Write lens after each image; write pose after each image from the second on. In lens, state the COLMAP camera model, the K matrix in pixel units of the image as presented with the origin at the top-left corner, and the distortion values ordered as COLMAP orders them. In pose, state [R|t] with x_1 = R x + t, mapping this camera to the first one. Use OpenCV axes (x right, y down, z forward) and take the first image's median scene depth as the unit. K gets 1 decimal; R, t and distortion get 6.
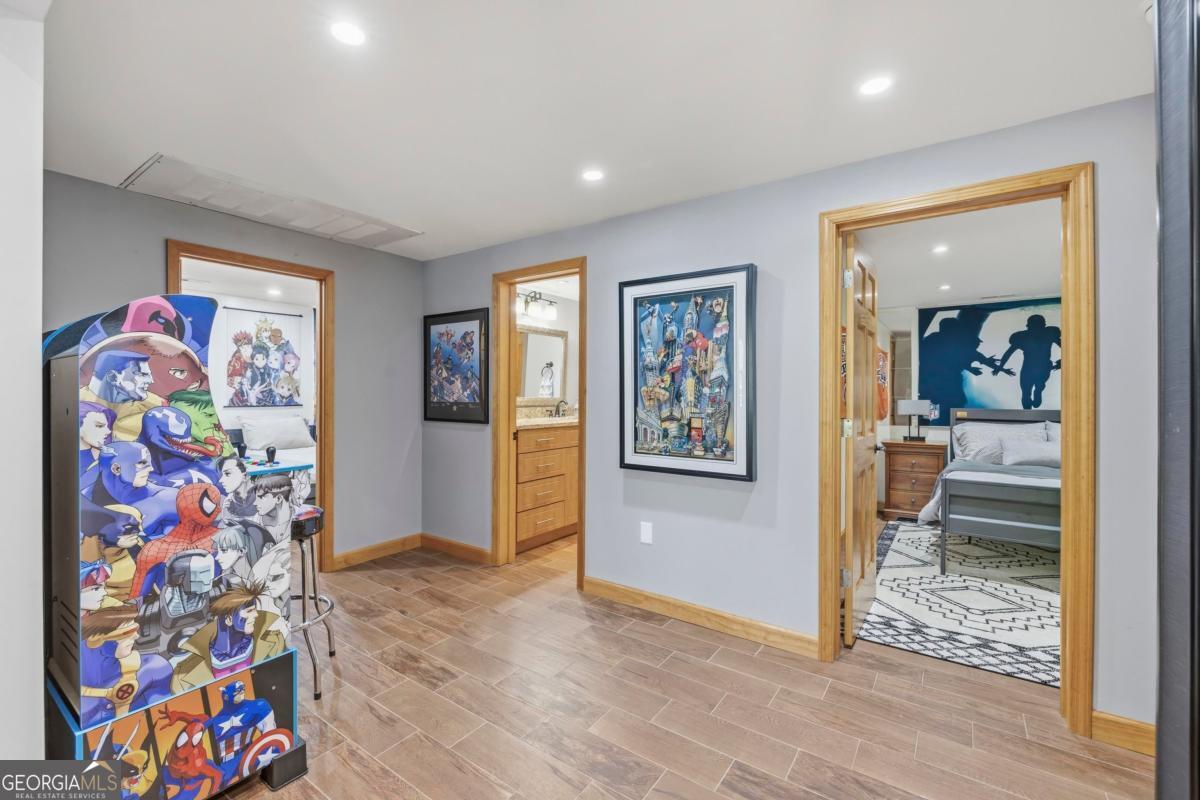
lens RADIAL K [[511.5, 0, 593.5], [0, 511.5, 393.3], [0, 0, 1]] dist [0.000062, 0.000022]
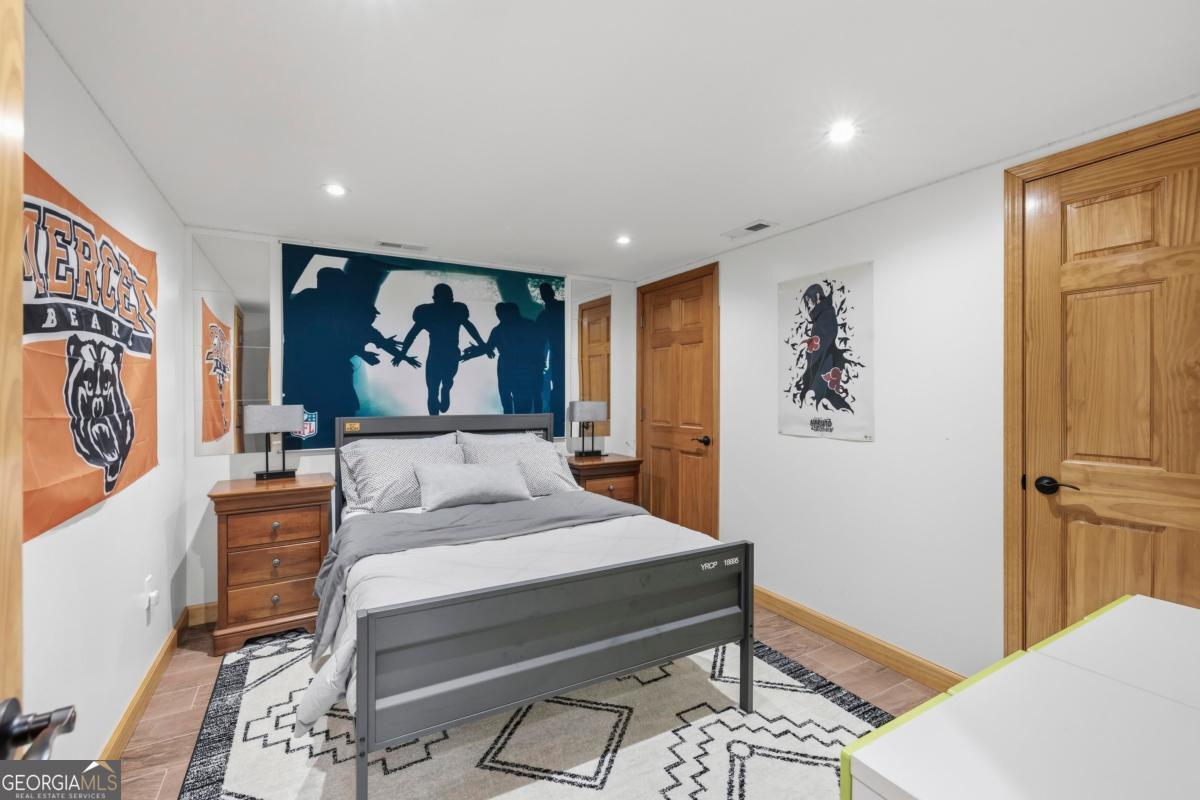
lens RADIAL K [[511.5, 0, 593.5], [0, 511.5, 393.3], [0, 0, 1]] dist [0.000062, 0.000022]
pose [[0.429043, -0.003188, 0.903279, 0.291196], [0.003274, 0.999993, 0.001974, 0.000328], [-0.903278, 0.002111, 0.429050, 0.478795]]
